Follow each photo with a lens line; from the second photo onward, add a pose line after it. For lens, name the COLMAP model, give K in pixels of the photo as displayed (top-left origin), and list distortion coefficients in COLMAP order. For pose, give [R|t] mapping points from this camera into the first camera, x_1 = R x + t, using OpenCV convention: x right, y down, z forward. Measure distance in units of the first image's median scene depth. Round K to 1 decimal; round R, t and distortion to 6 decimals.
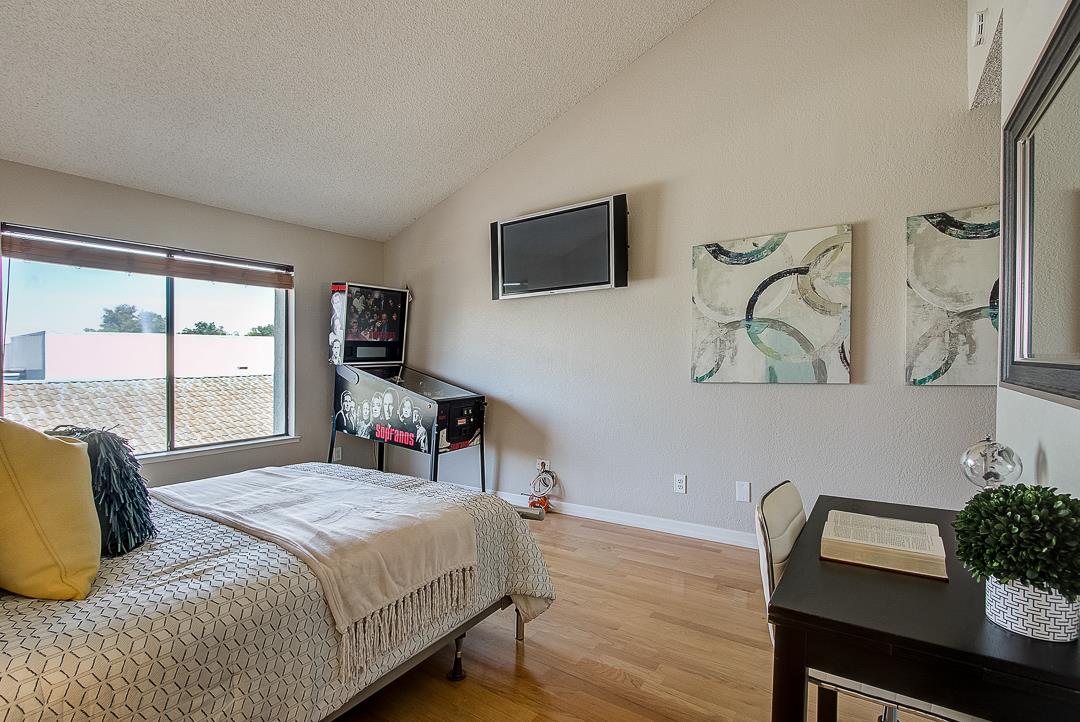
lens RADIAL K [[503.1, 0, 530.5], [0, 503.1, 358.8], [0, 0, 1]] dist [-0.002145, -0.000327]
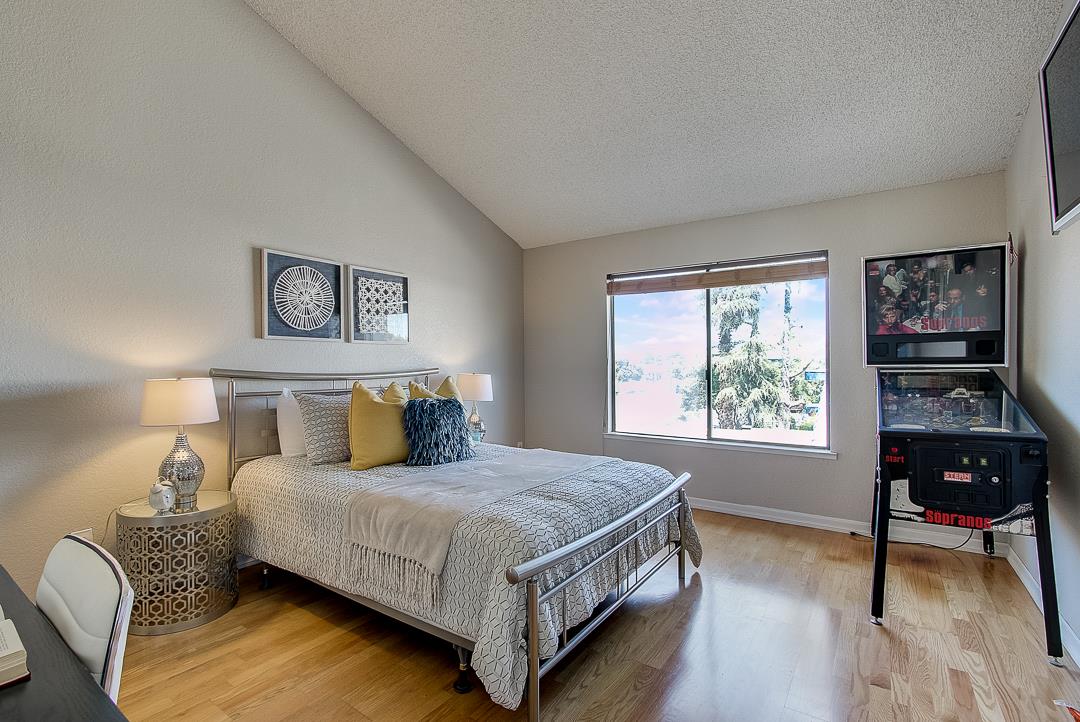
lens RADIAL K [[503.1, 0, 530.5], [0, 503.1, 358.8], [0, 0, 1]] dist [-0.002145, -0.000327]
pose [[0.009913, -0.000292, -0.999951, 0.365653], [0.002501, 0.999997, -0.000268, -0.002777], [0.999948, -0.002498, 0.009914, 0.489788]]
